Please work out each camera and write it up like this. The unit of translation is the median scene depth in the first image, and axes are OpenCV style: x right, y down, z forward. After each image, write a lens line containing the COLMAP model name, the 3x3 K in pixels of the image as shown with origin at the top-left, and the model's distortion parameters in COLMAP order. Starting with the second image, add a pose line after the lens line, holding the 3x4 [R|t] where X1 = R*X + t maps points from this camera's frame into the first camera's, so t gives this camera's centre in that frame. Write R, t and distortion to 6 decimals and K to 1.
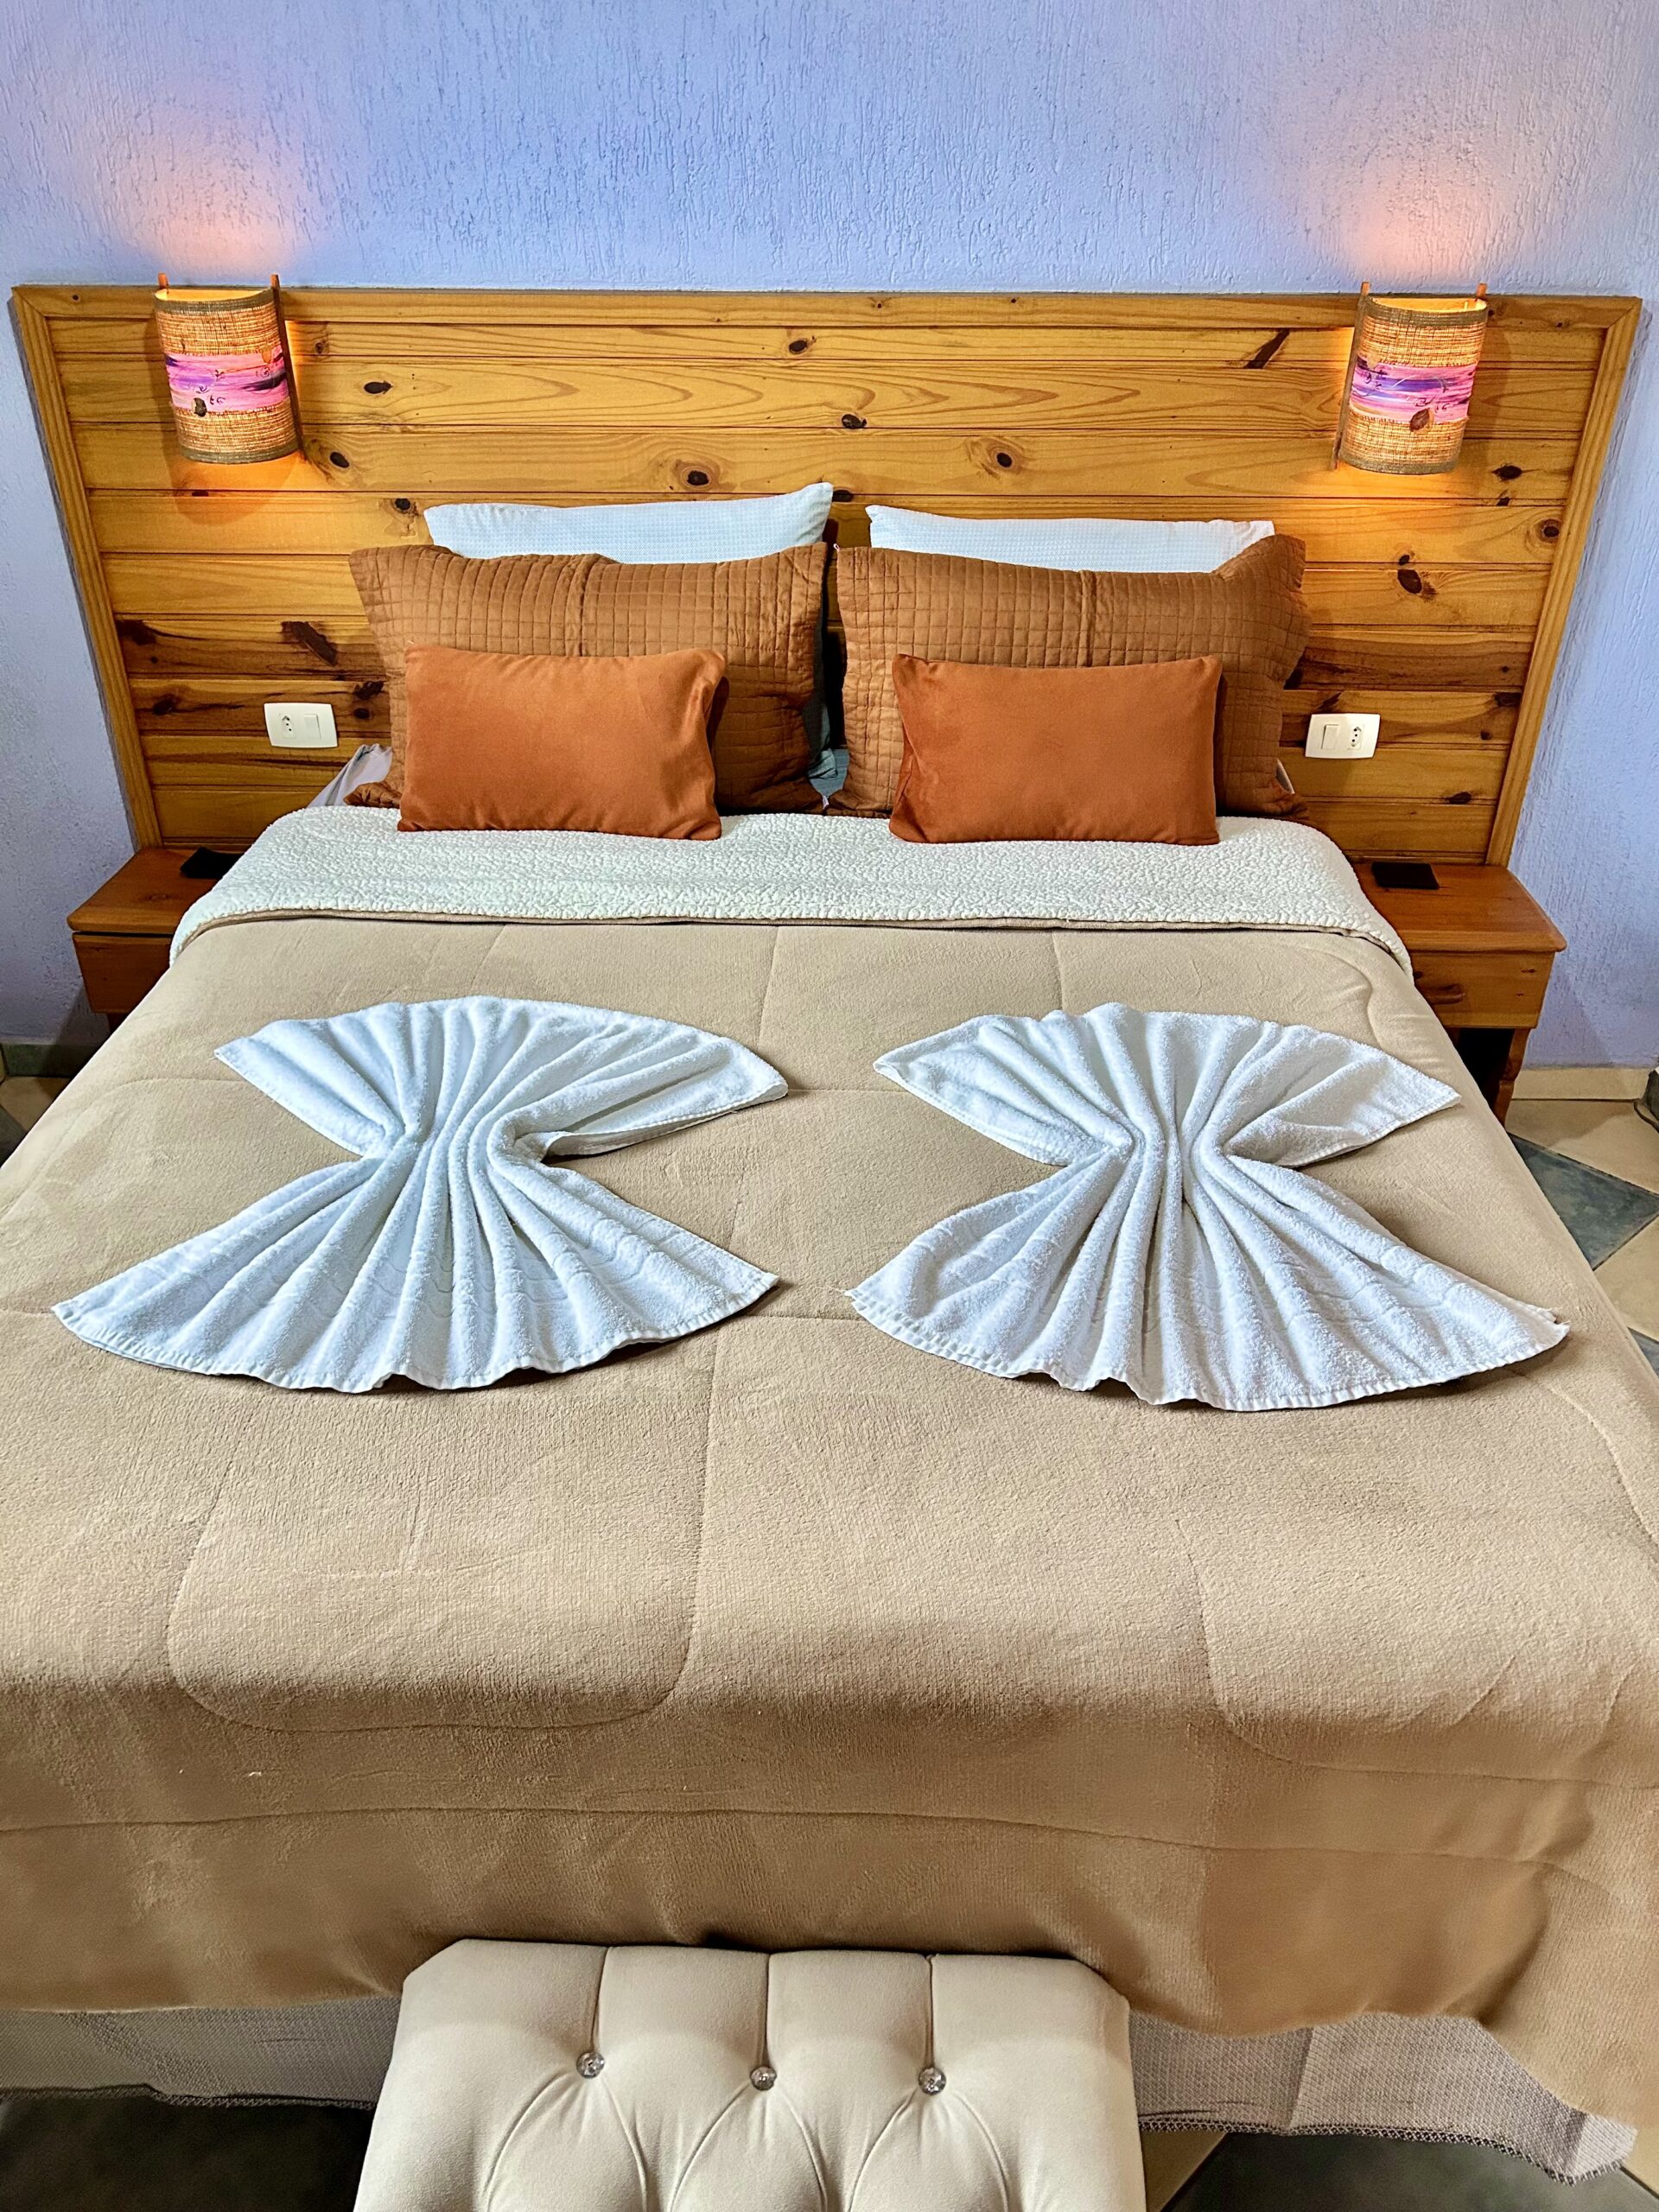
lens RADIAL K [[1672.4, 0, 818.1], [0, 1672.4, 1113.4], [0, 0, 1]] dist [0.052036, -0.055588]
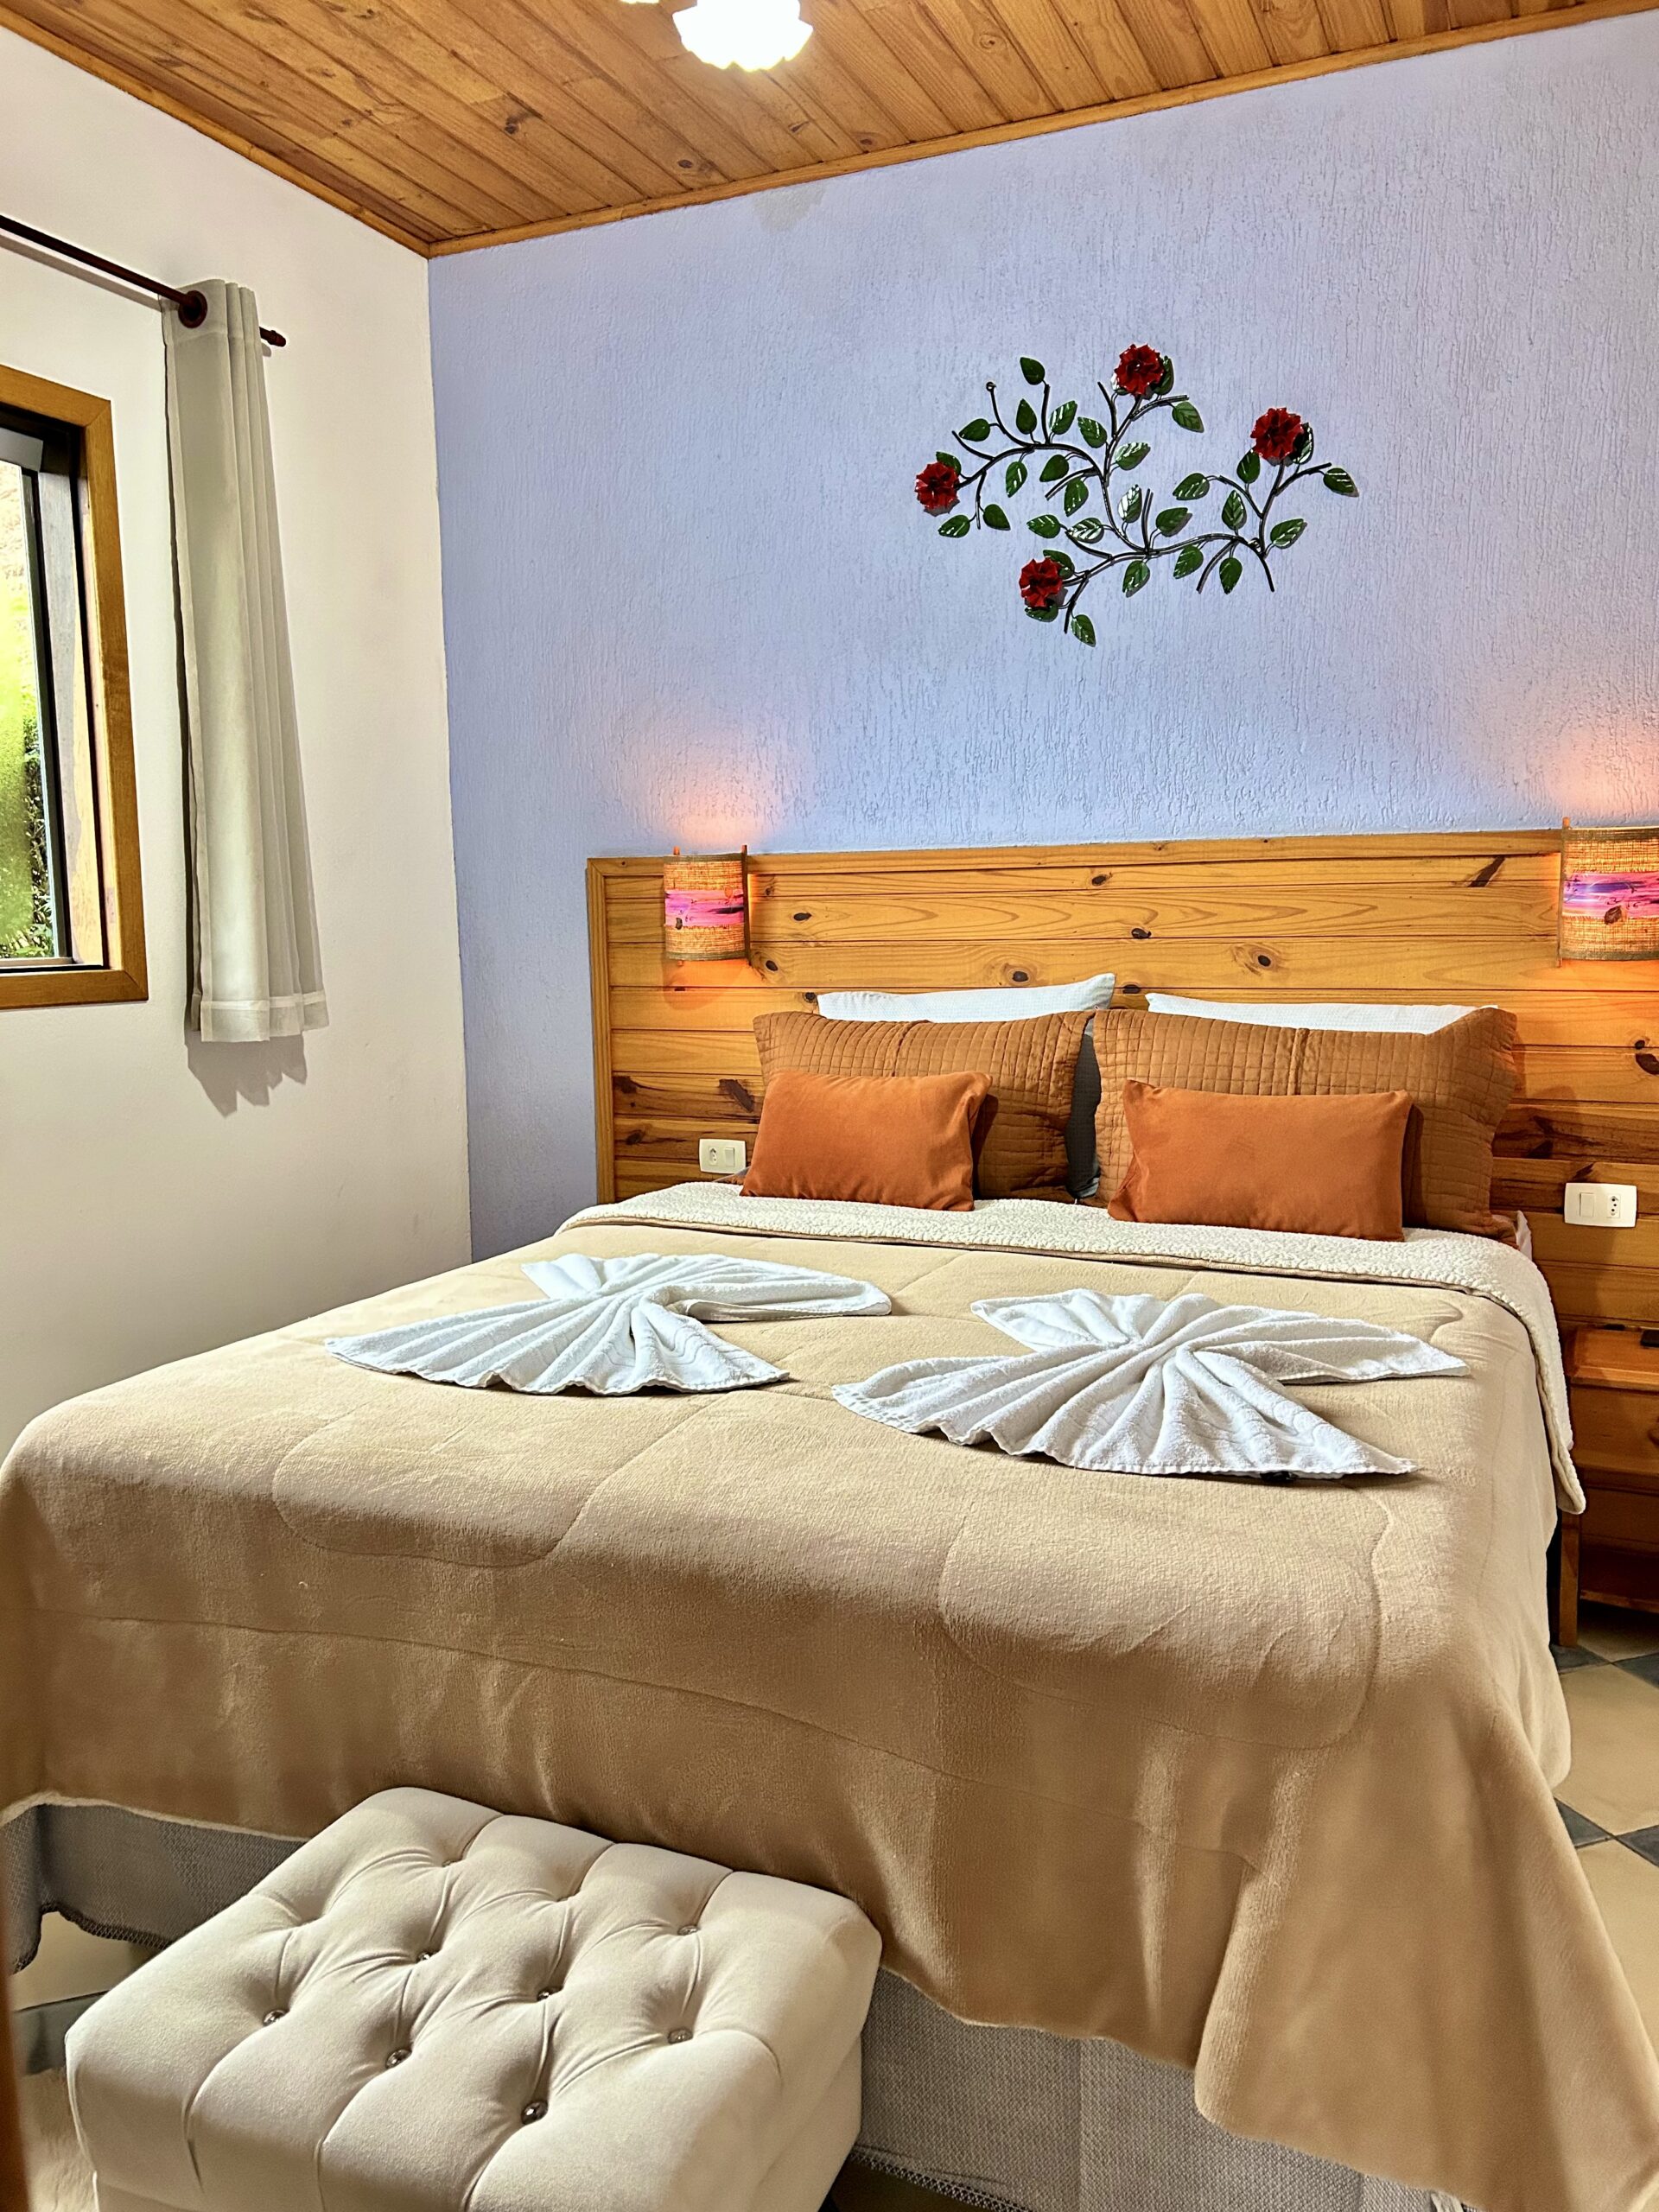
lens RADIAL K [[1691.4, 0, 824.6], [0, 1691.4, 1150.7], [0, 0, 1]] dist [0.129314, -0.313256]
pose [[0.920141, 0.036920, -0.389842, 0.322141], [-0.189826, 0.912805, -0.361598, 0.261124], [0.342500, 0.406723, 0.846918, -0.109877]]
